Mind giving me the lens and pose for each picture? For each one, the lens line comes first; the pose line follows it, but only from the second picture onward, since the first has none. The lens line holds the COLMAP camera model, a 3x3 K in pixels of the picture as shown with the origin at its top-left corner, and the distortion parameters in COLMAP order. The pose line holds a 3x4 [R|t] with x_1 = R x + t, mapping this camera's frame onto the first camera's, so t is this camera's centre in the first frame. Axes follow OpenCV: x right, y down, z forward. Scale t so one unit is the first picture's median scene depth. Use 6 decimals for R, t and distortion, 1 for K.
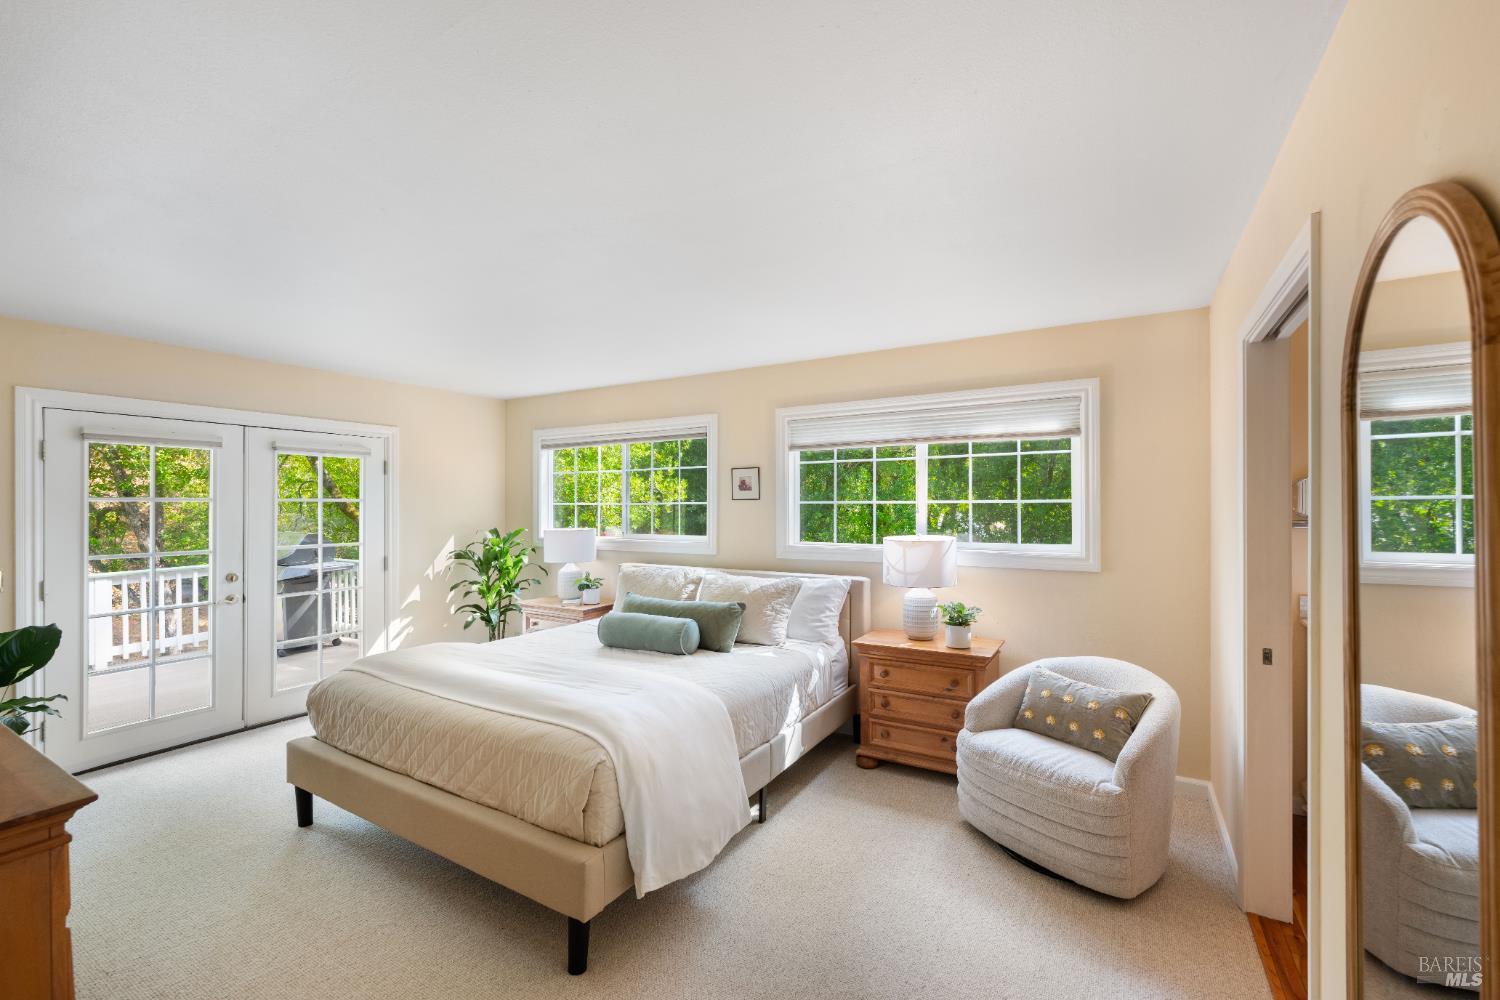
lens RADIAL K [[620.3, 0, 750.0], [0, 620.3, 500.0], [0, 0, 1]] dist [-0.001852, -0.000098]
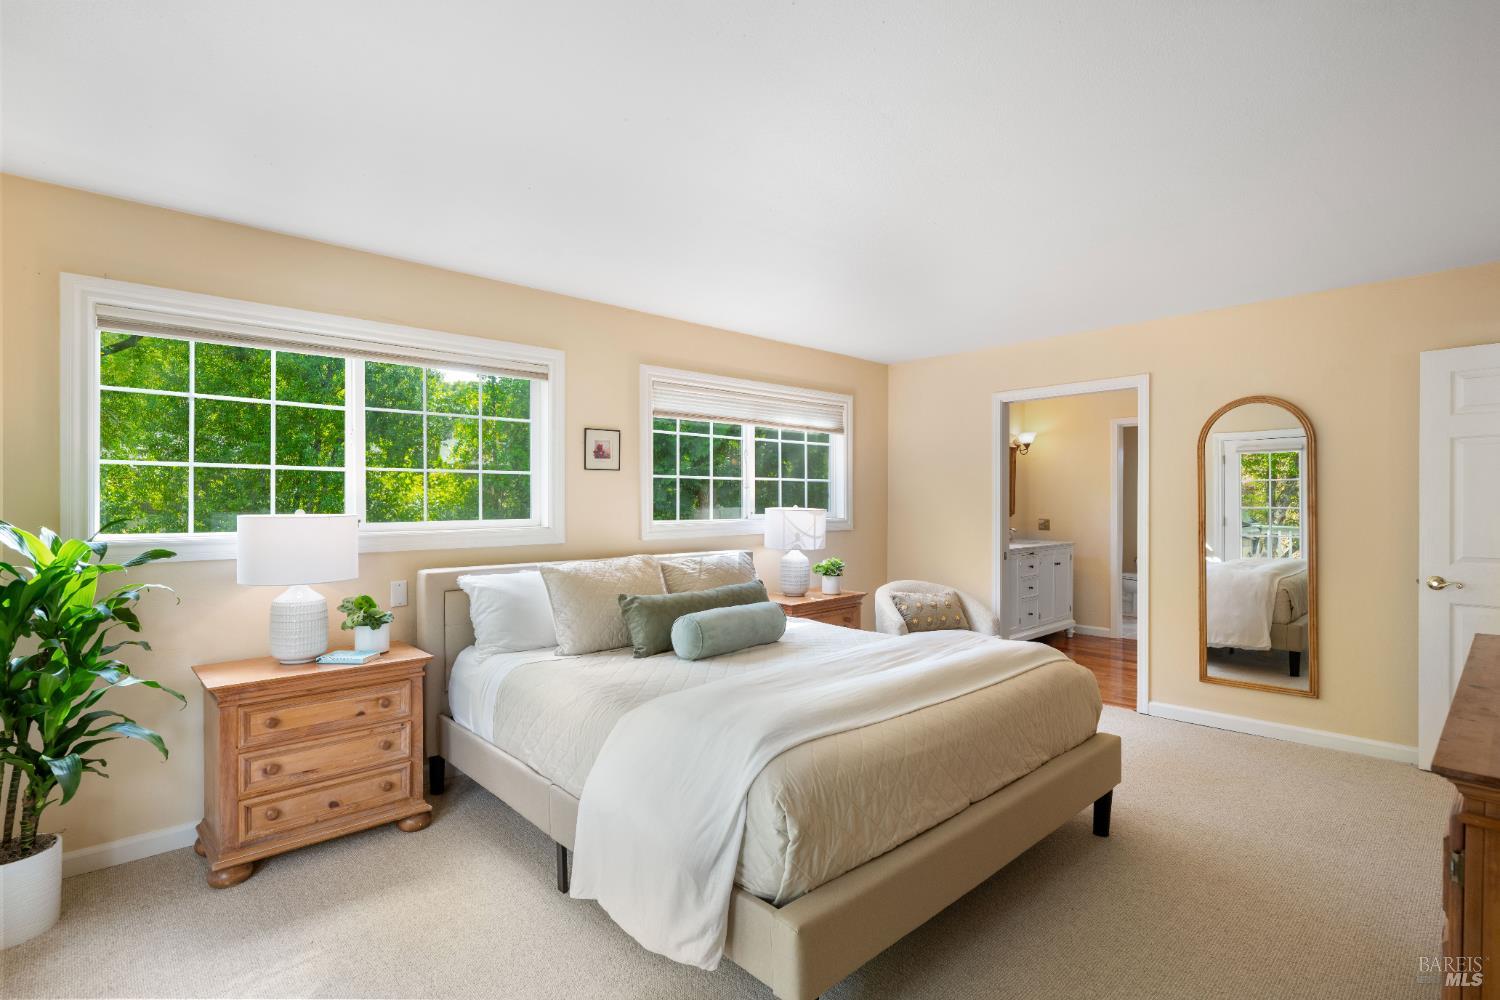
lens RADIAL K [[782.6, 0, 750.0], [0, 782.6, 500.0], [0, 0, 1]] dist [0.057682, 0.000050]
pose [[0.239254, -0.013214, 0.970867, -0.973456], [-0.029366, 0.999351, 0.020838, 0.011663], [-0.970513, -0.033496, 0.238711, 0.598491]]
